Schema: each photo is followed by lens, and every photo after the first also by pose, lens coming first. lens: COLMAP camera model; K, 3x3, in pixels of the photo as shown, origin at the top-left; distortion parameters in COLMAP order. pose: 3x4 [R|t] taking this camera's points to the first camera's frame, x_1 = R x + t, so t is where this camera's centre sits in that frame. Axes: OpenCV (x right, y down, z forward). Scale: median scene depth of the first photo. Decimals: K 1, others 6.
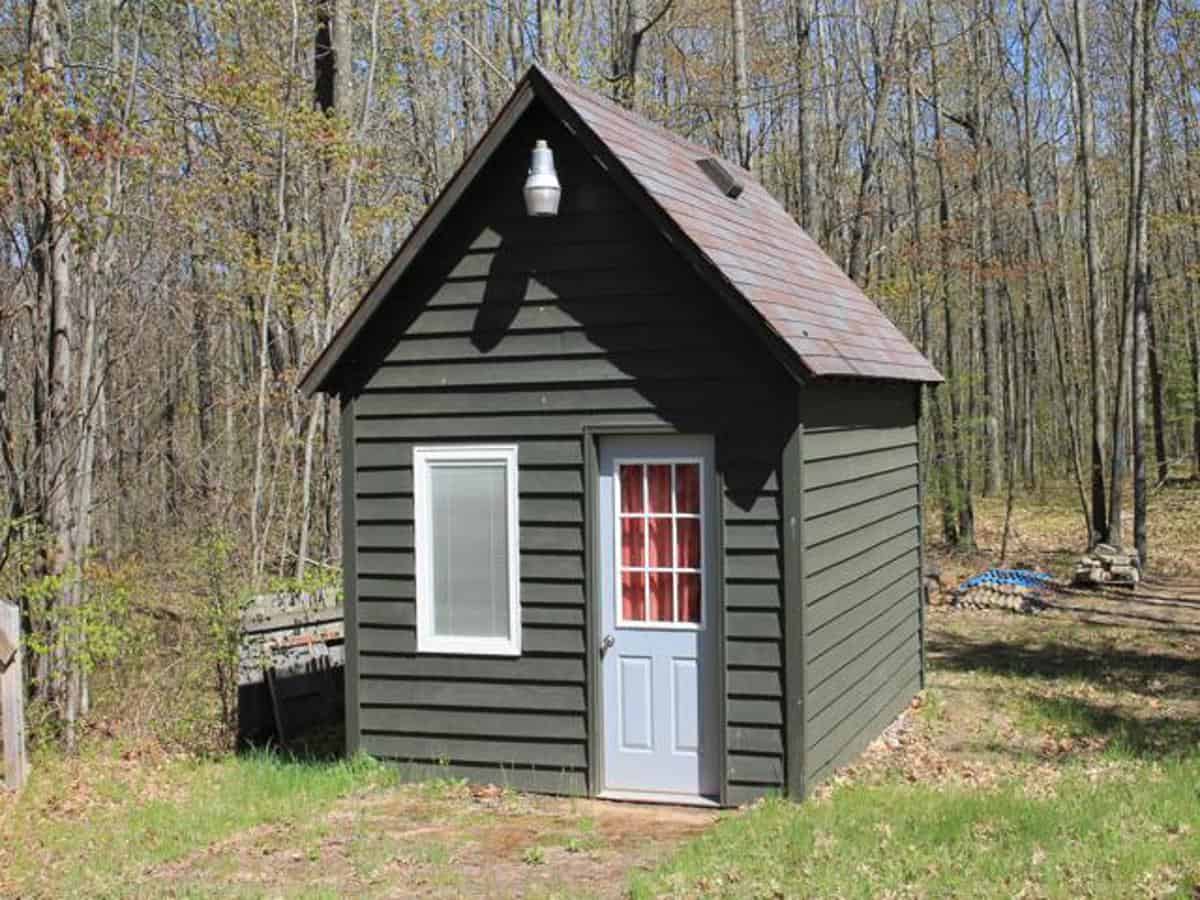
lens RADIAL K [[1577.6, 0, 600.0], [0, 1577.6, 450.0], [0, 0, 1]] dist [-0.048311, -0.021770]
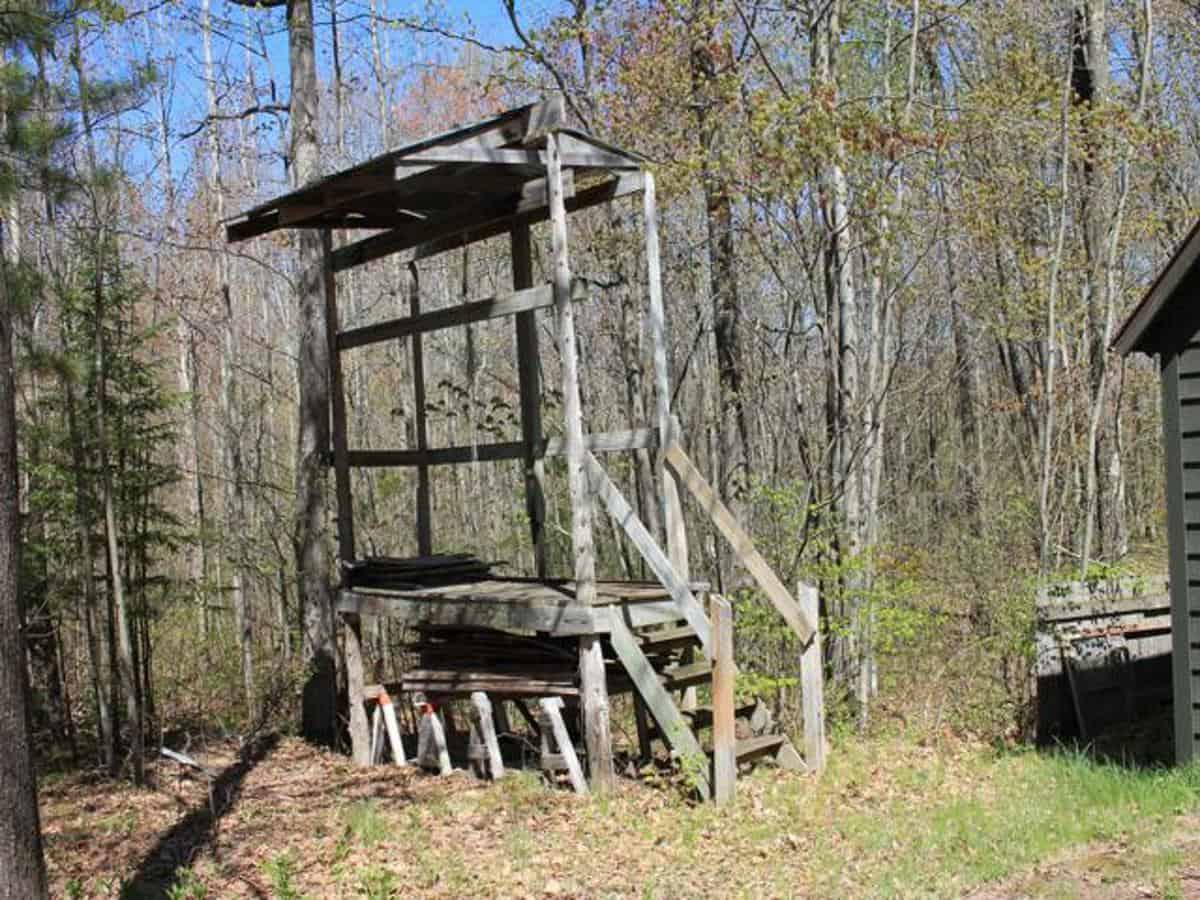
lens RADIAL K [[1474.4, 0, 600.0], [0, 1474.4, 450.0], [0, 0, 1]] dist [-0.112166, 0.045813]
pose [[0.877505, -0.020144, -0.479145, -0.038128], [0.018677, 0.999795, -0.007827, 0.014929], [0.479204, -0.002081, 0.877701, 0.100698]]
